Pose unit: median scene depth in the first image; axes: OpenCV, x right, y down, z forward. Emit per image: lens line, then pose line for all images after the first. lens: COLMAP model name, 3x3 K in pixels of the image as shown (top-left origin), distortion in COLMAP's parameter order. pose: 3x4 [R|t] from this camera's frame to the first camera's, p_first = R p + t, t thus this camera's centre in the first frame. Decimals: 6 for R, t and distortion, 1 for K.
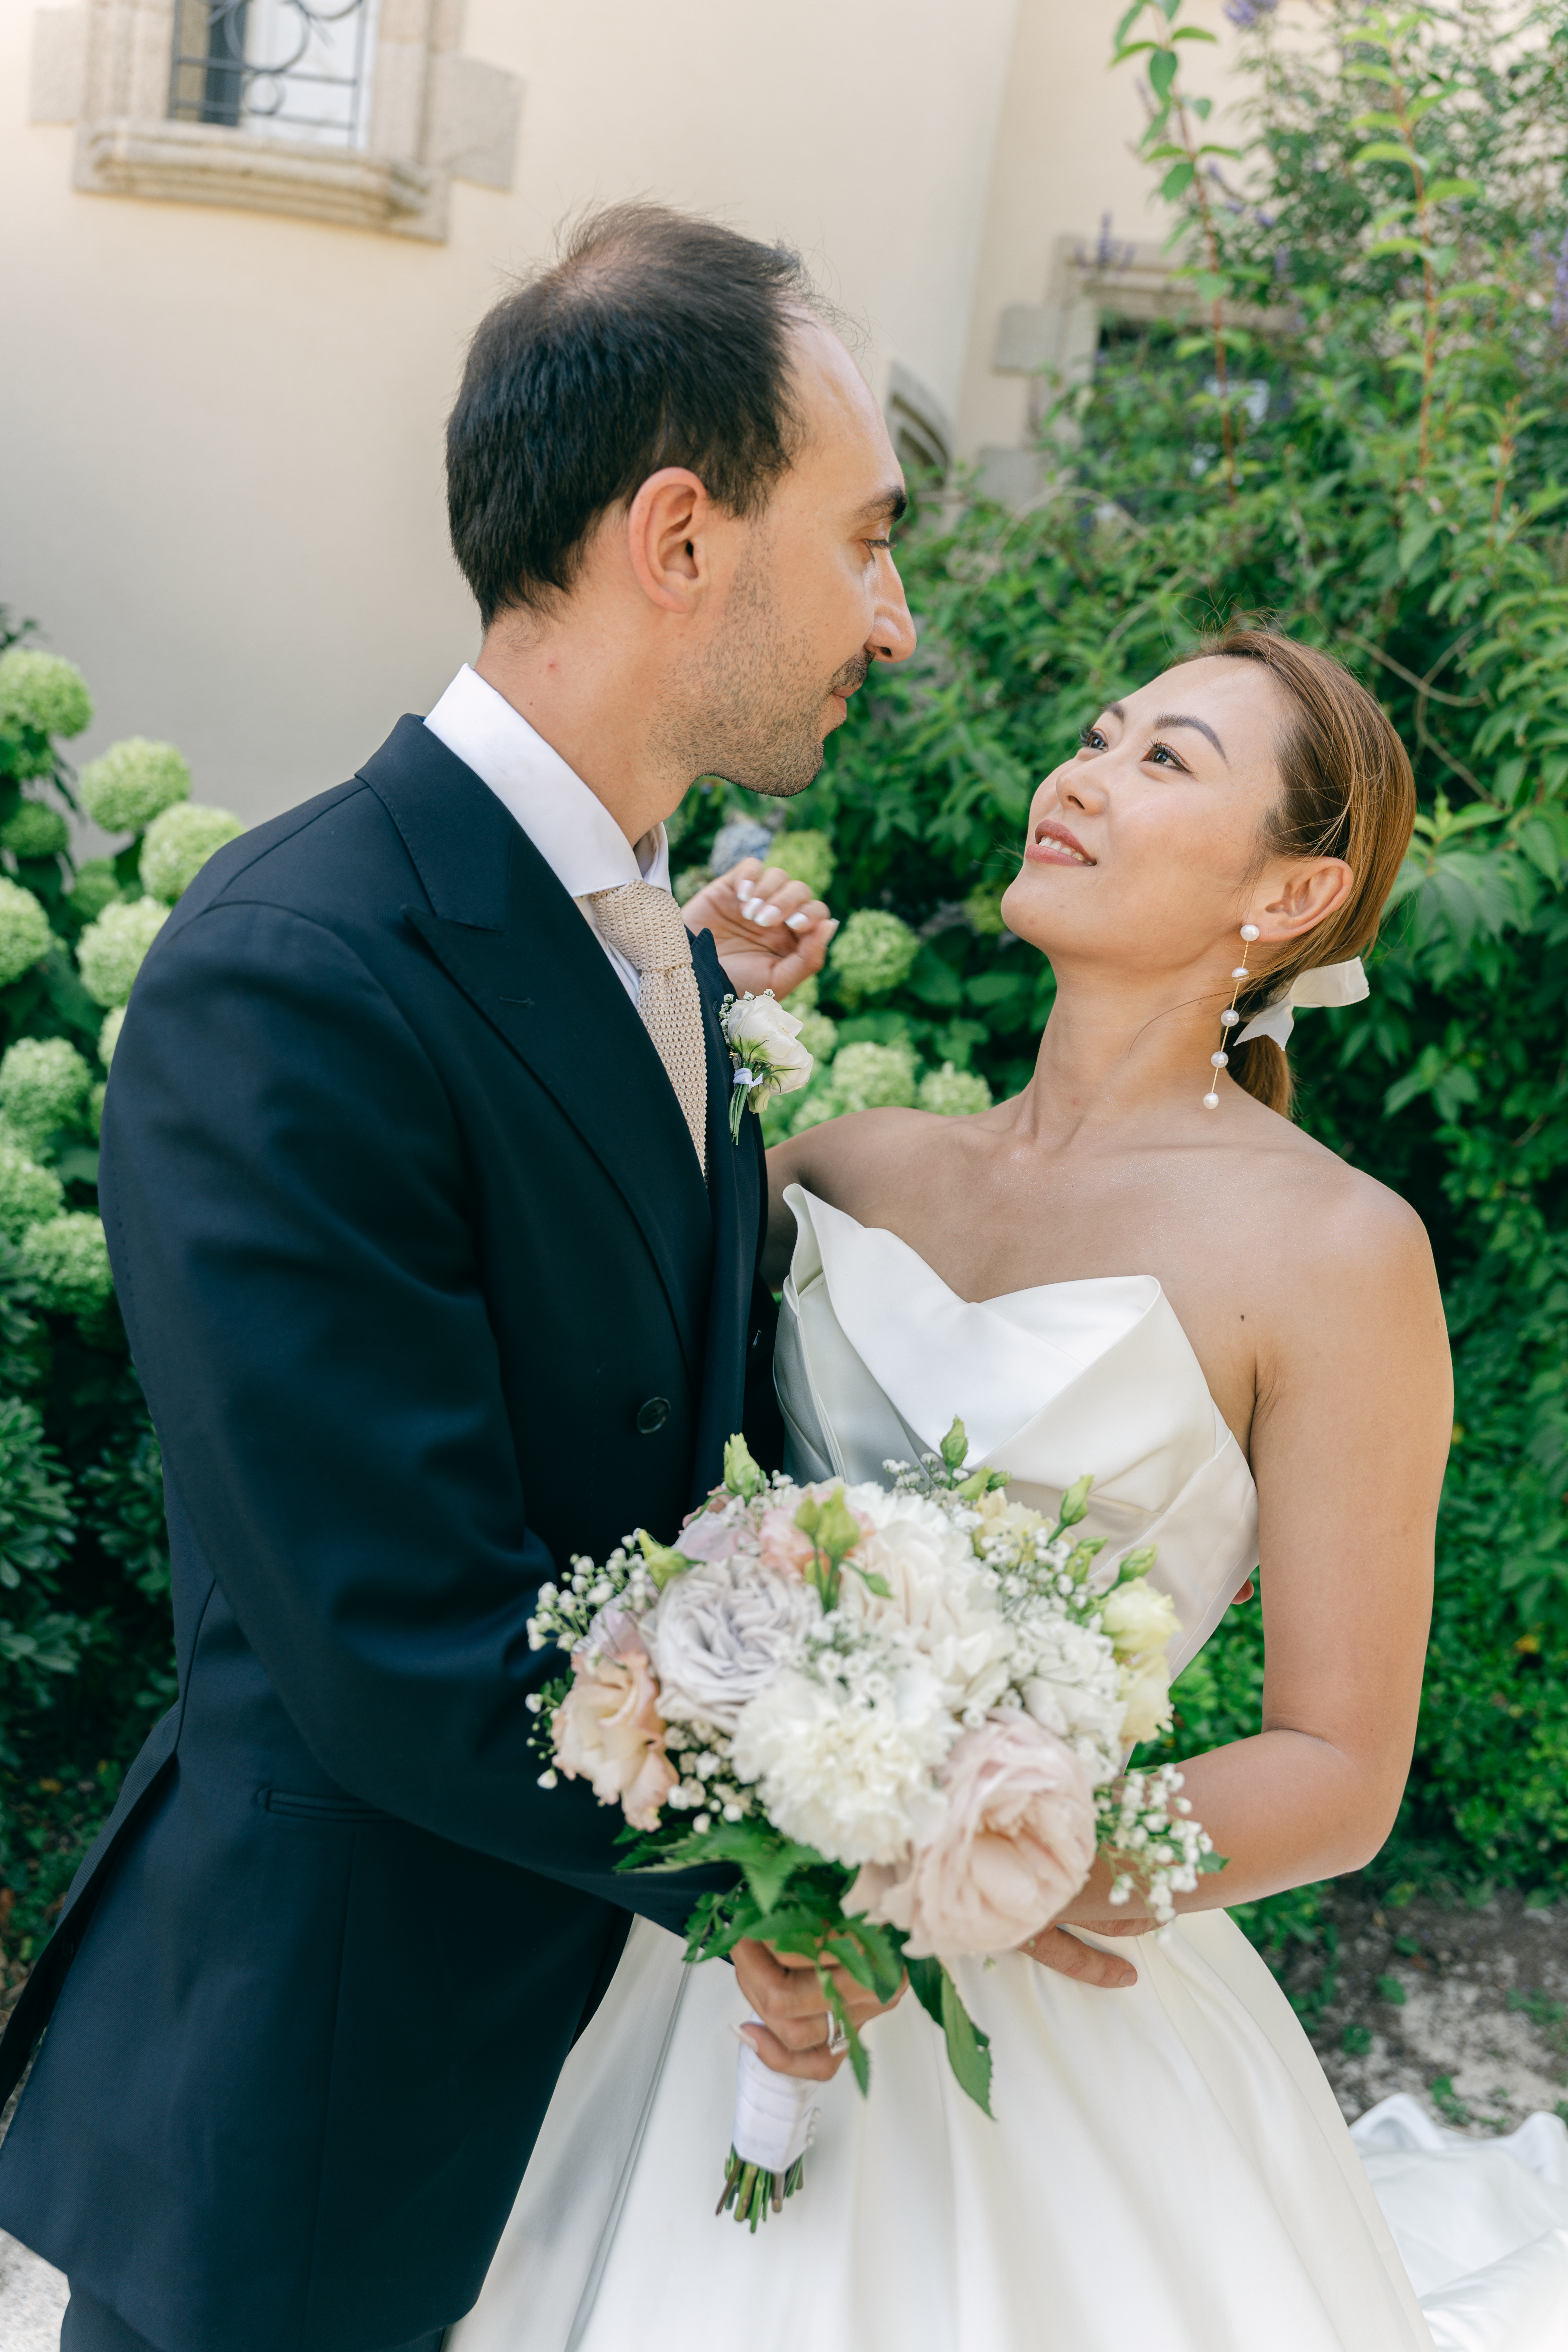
lens RADIAL K [[1676.7, 0, 784.0], [0, 1676.7, 1176.0], [0, 0, 1]] dist [0.072281, 0.001362]
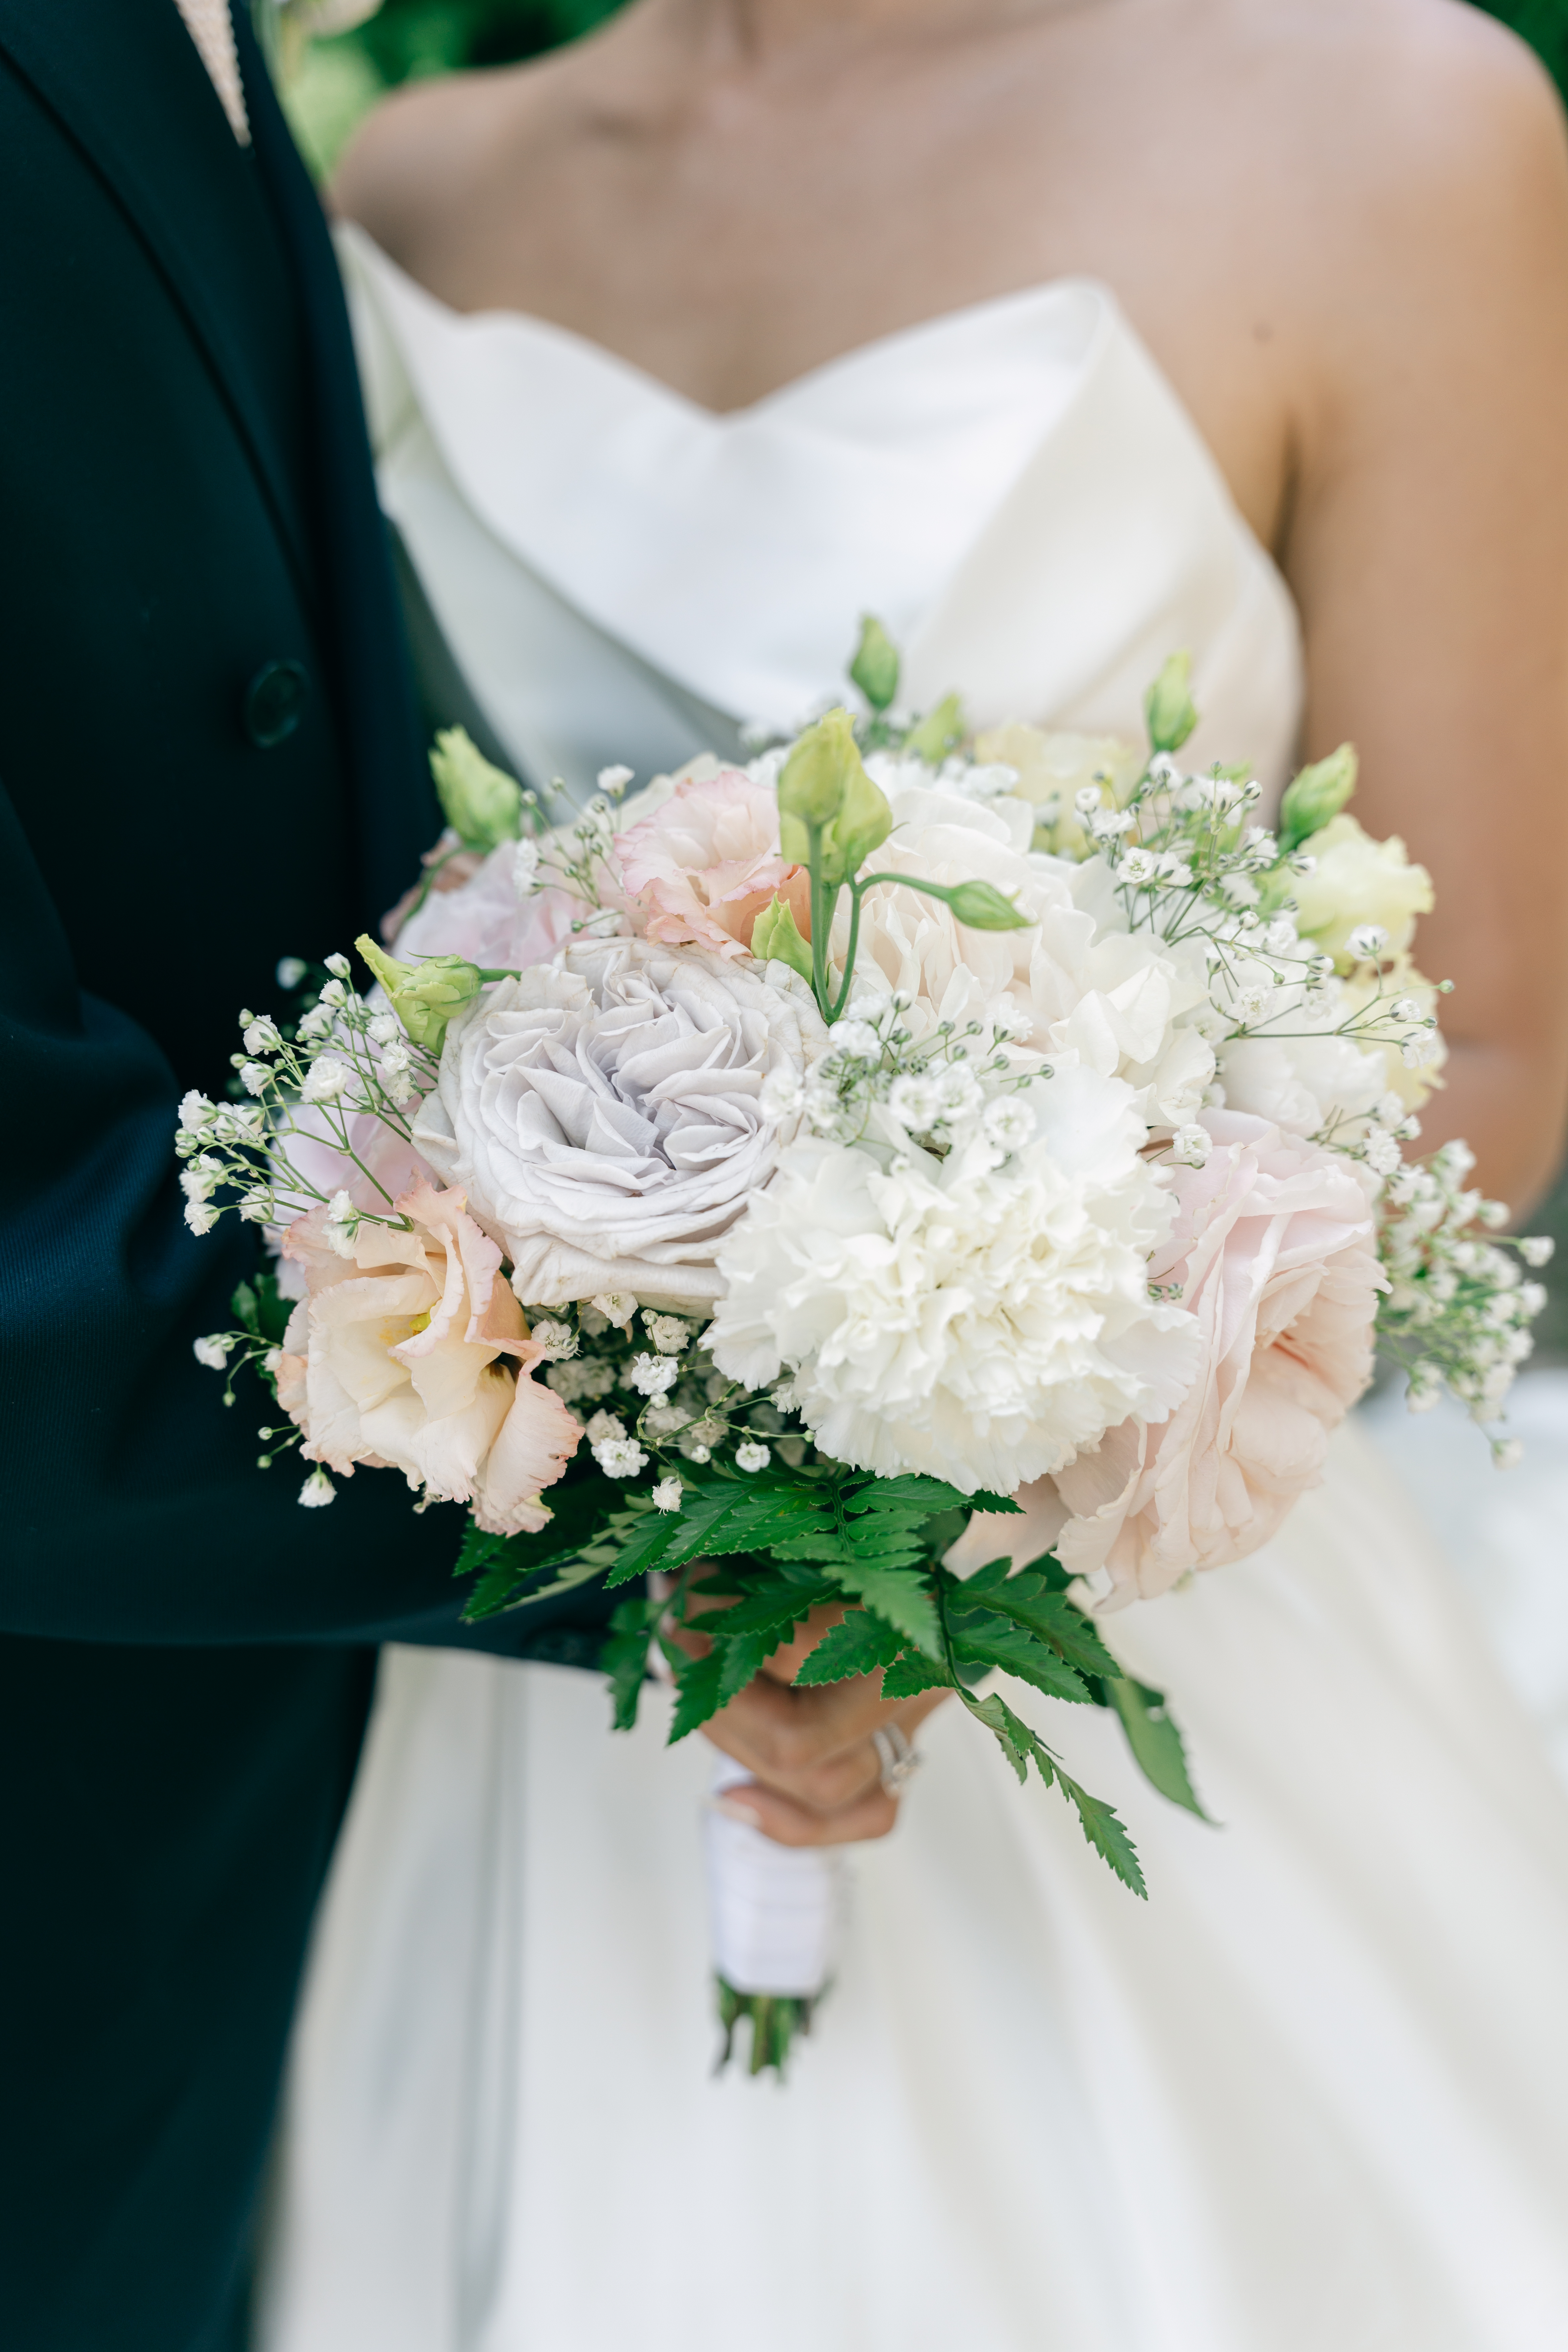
lens RADIAL K [[2512.0, 0, 784.0], [0, 2512.0, 1176.0], [0, 0, 1]] dist [0.012853, 0.011570]
pose [[0.951968, -0.236274, 0.194762, -0.125667], [0.168792, 0.935627, 0.310018, 0.088634], [-0.255474, -0.262253, 0.930568, 0.356641]]
